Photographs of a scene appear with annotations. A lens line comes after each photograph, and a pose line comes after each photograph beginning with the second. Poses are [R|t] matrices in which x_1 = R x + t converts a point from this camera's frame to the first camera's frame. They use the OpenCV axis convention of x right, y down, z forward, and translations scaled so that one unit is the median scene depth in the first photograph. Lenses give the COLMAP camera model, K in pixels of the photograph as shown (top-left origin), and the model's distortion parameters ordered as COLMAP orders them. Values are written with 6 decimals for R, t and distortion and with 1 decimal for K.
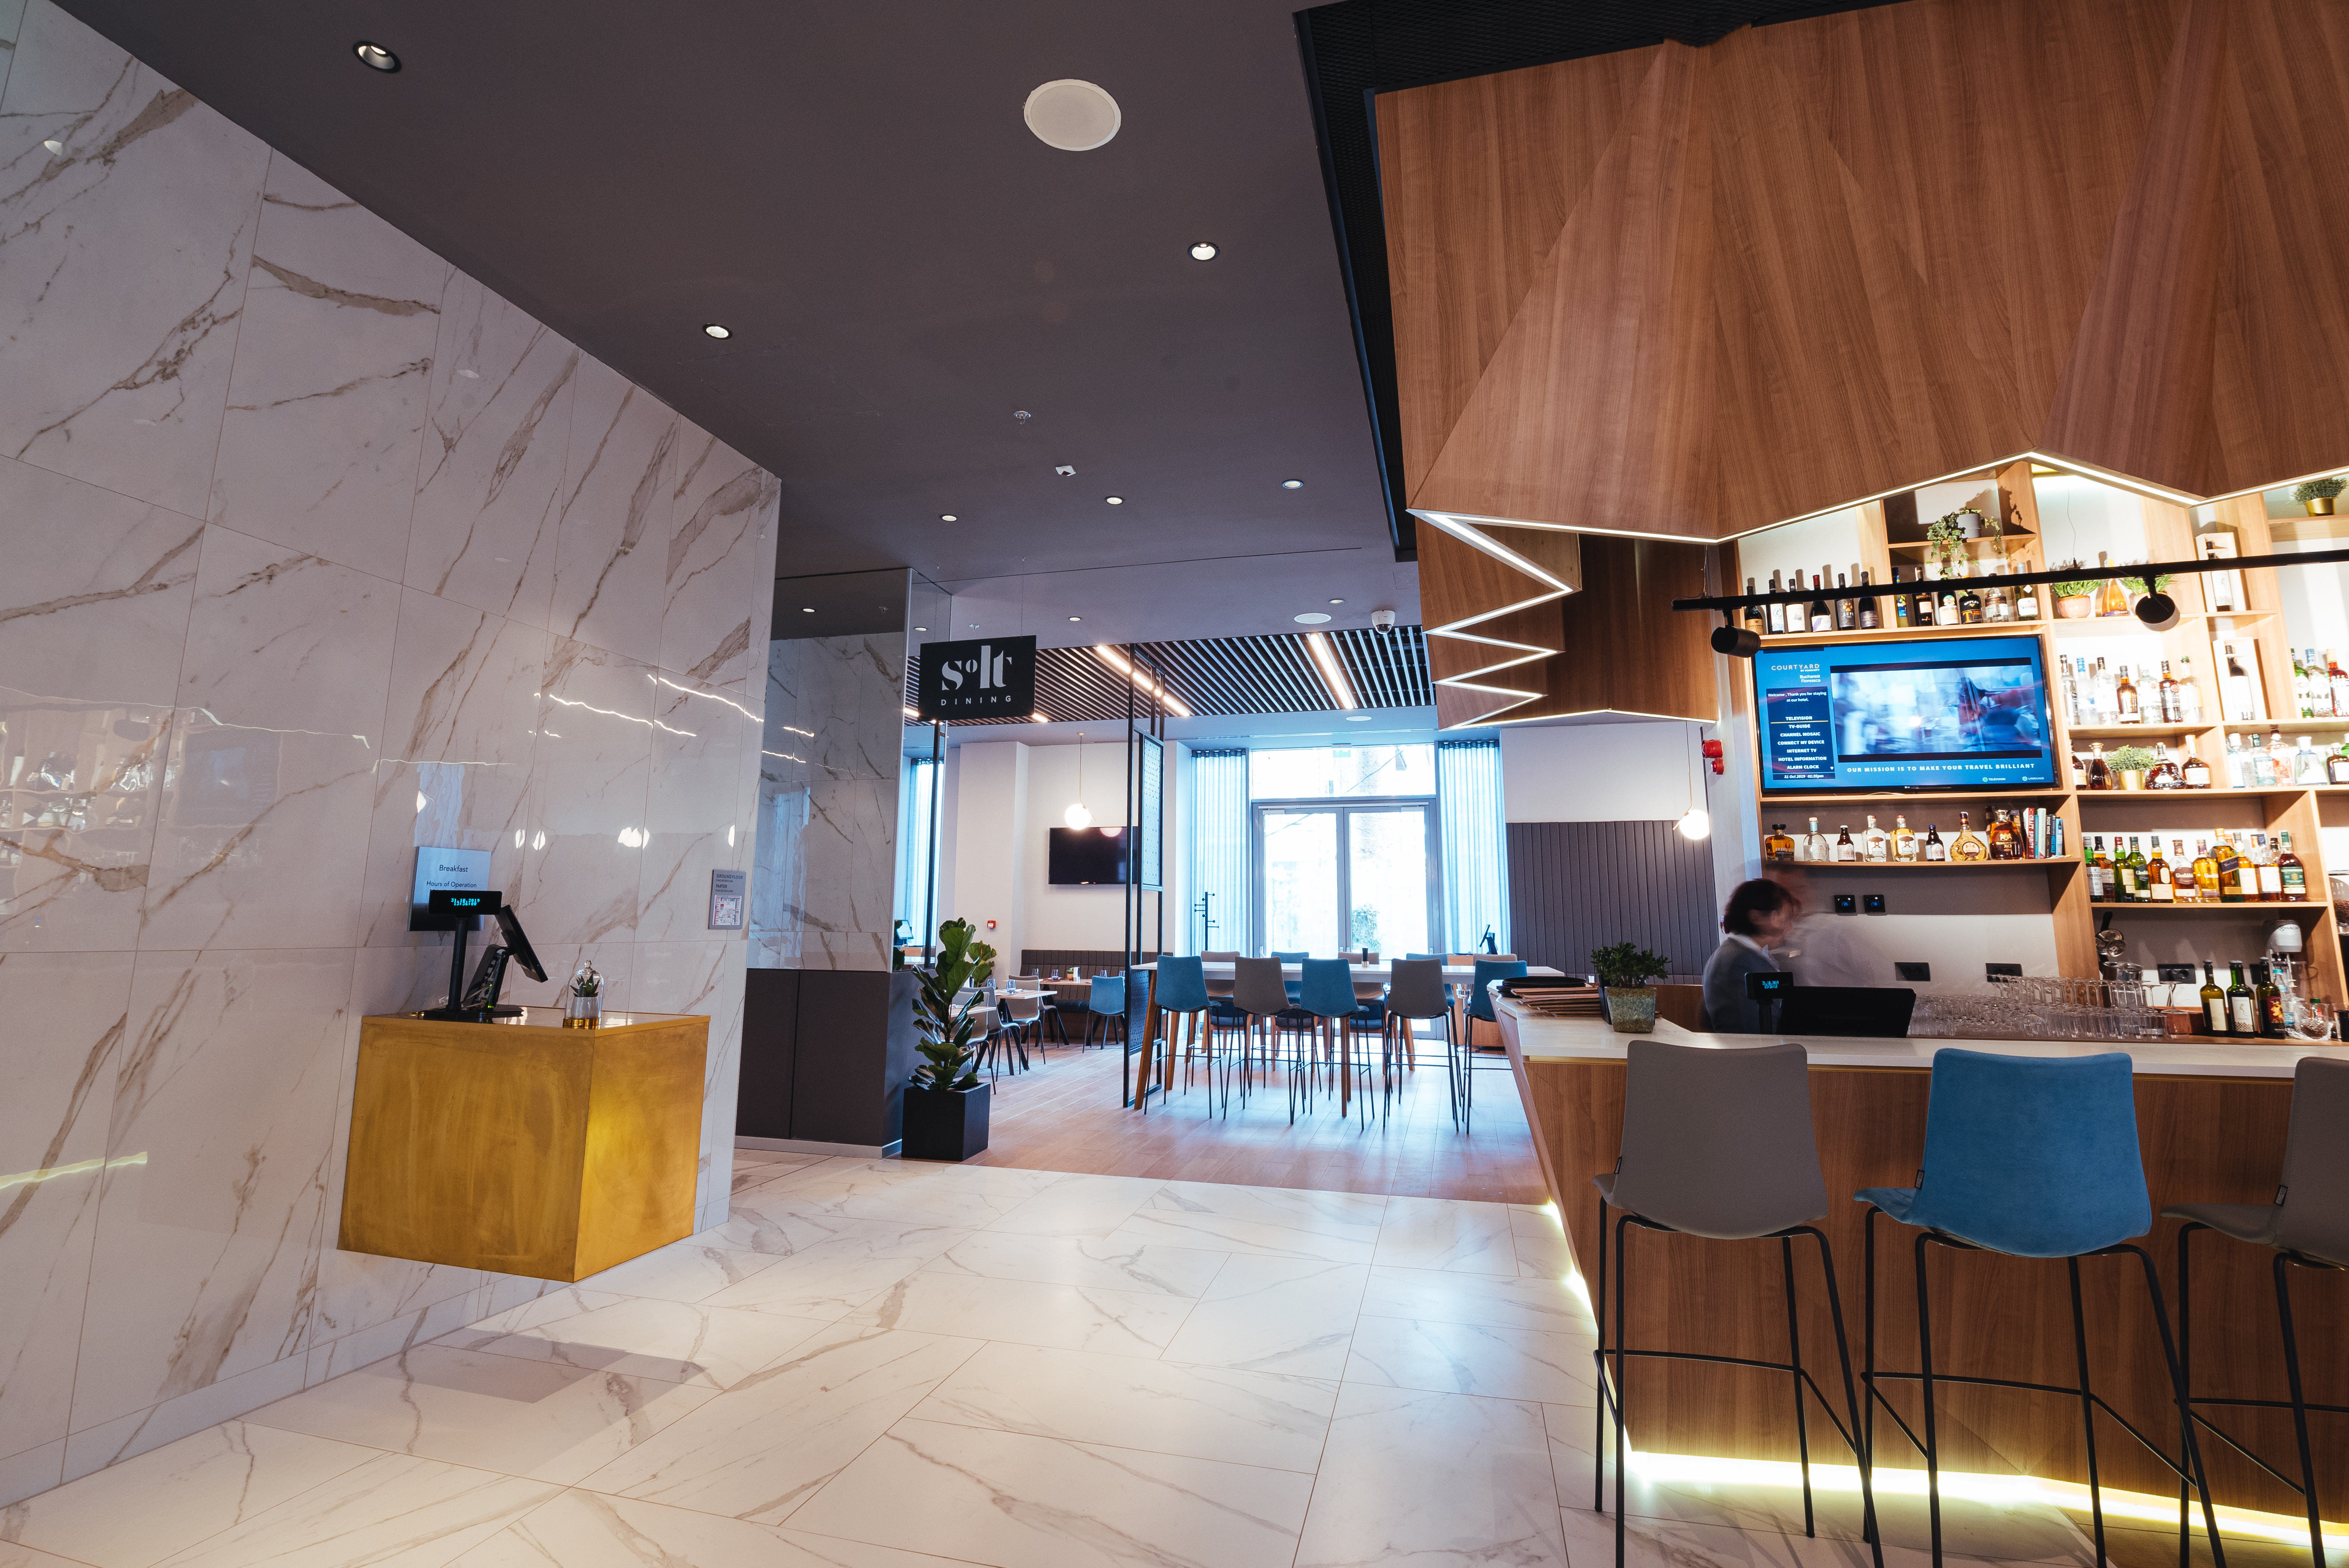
lens RADIAL K [[977.8, 0, 1175.3], [0, 977.8, 753.6], [0, 0, 1]] dist [-0.042144, -0.007101]
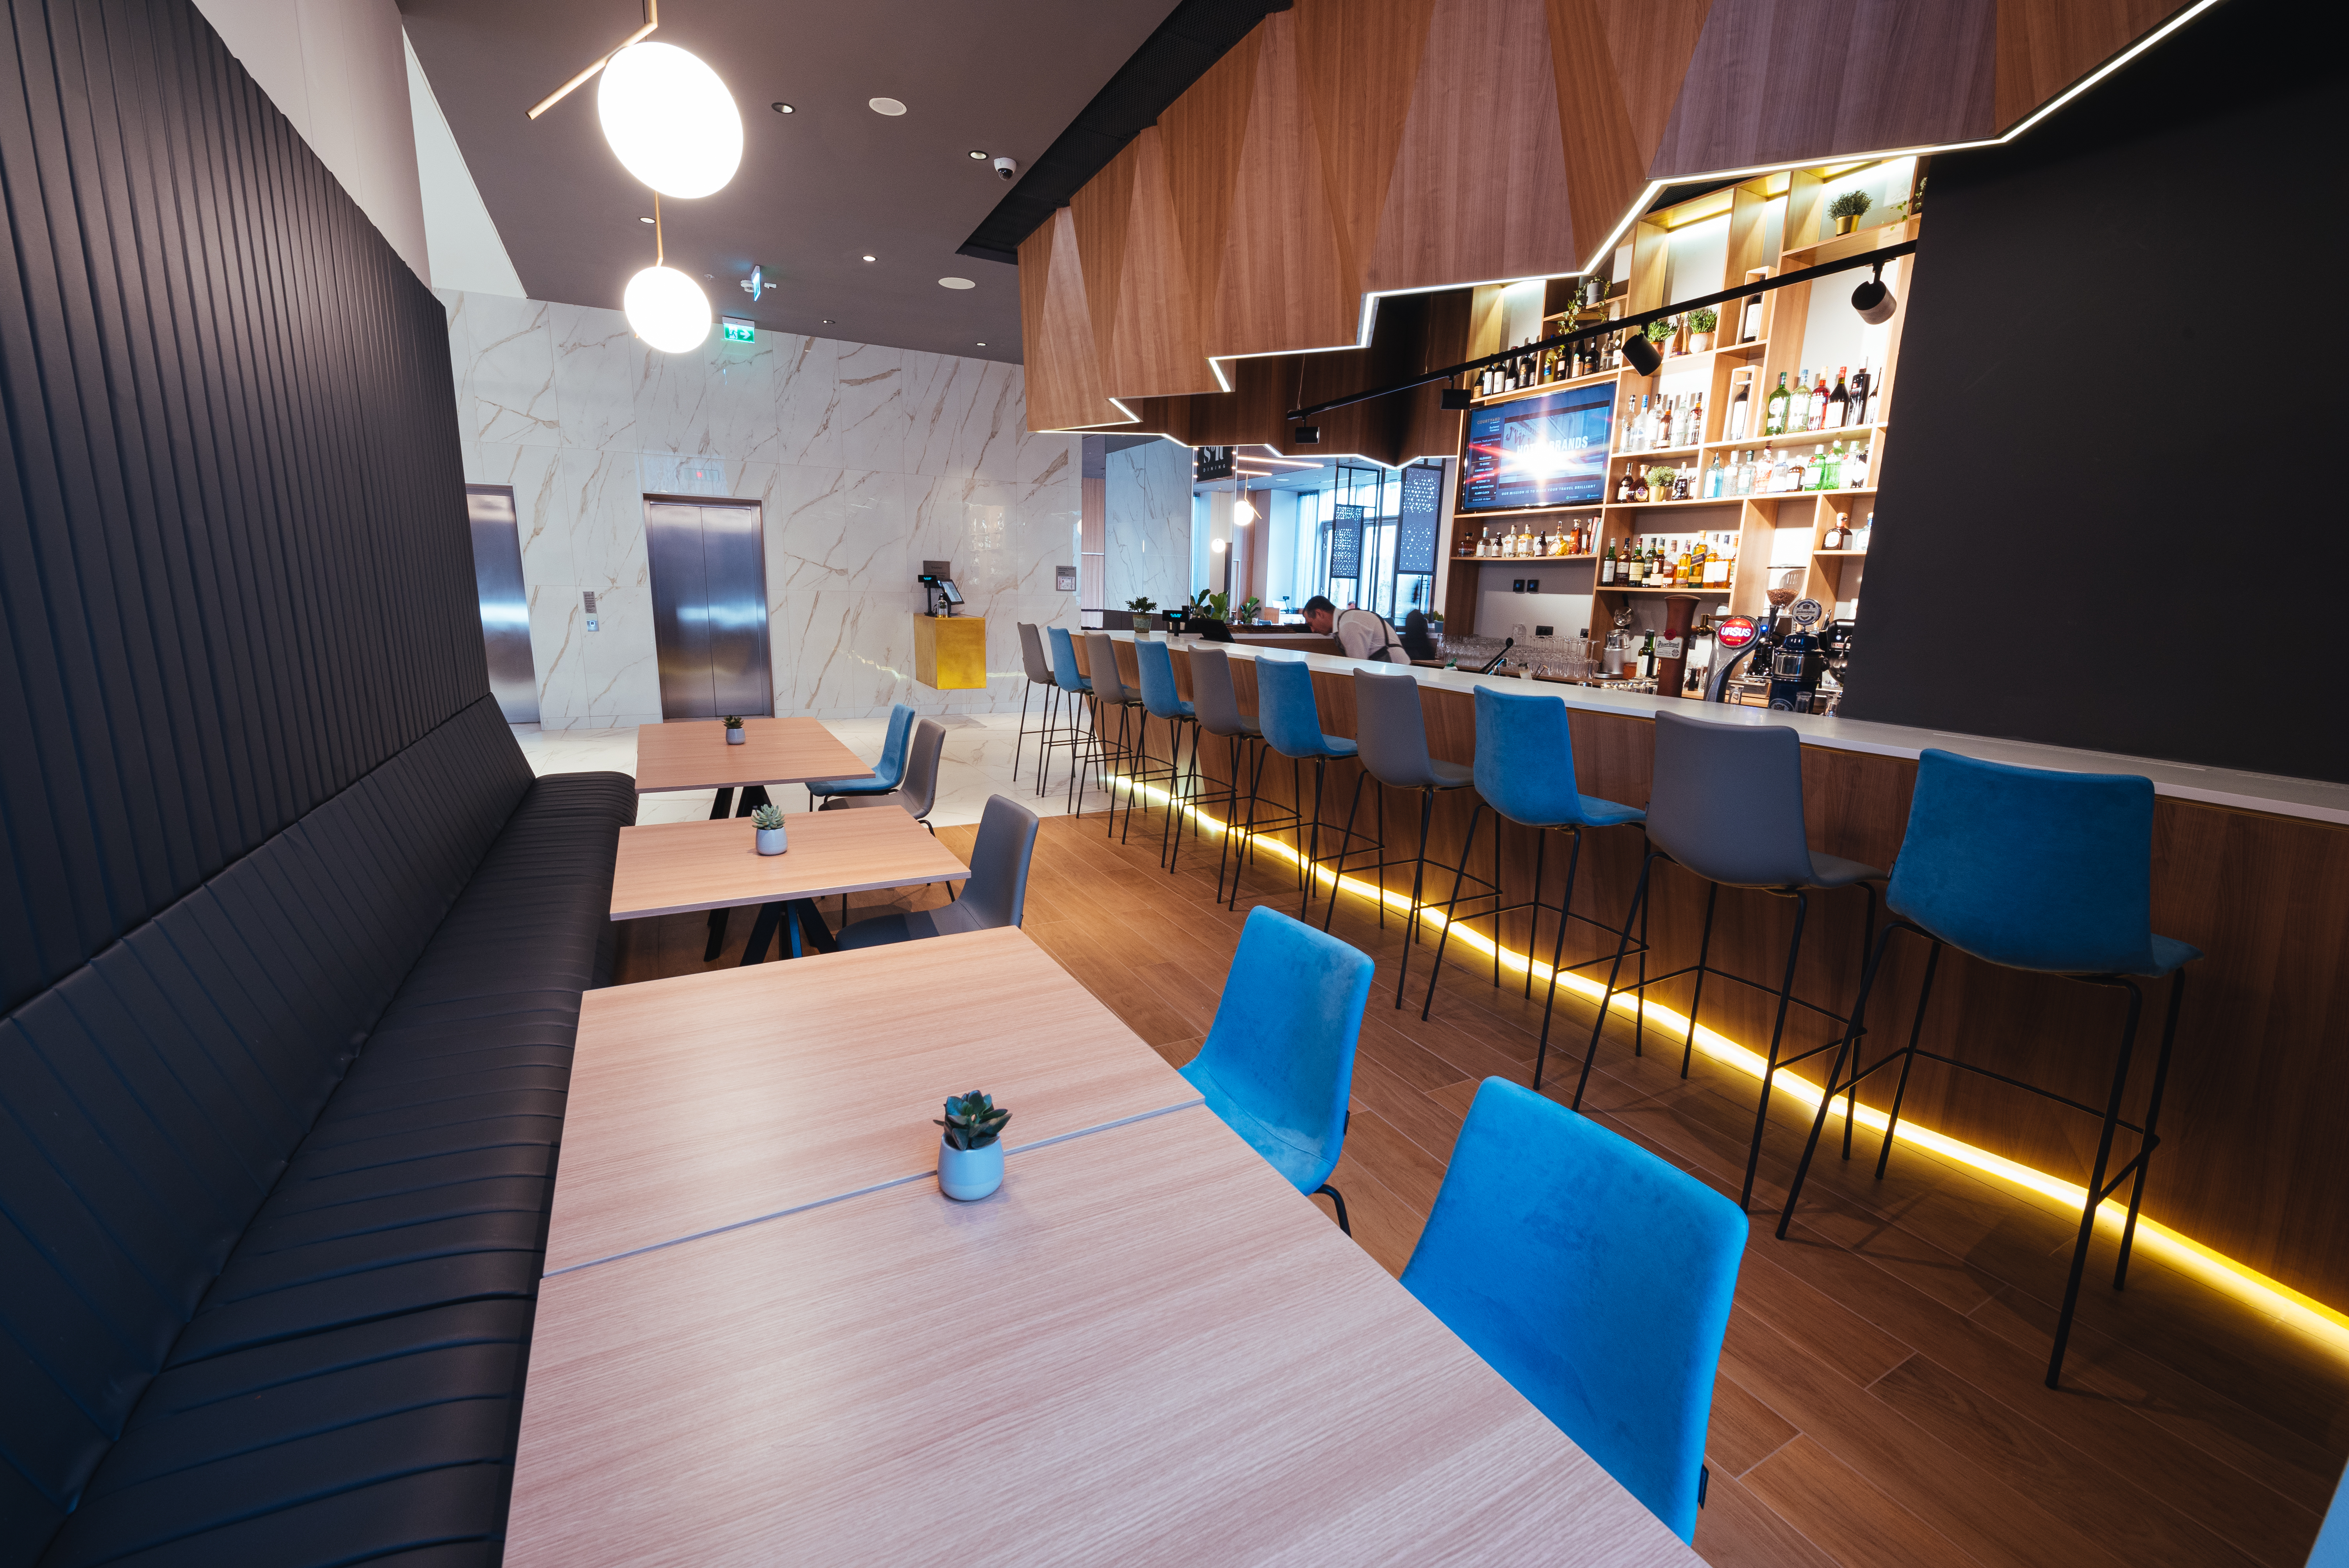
lens RADIAL K [[977.8, 0, 1175.3], [0, 977.8, 753.6], [0, 0, 1]] dist [-0.042144, -0.007101]
pose [[0.689541, 0.124299, -0.713501, 1.560486], [0.093760, 0.961552, 0.258123, -0.031624], [0.718152, -0.244884, 0.651375, -0.447056]]
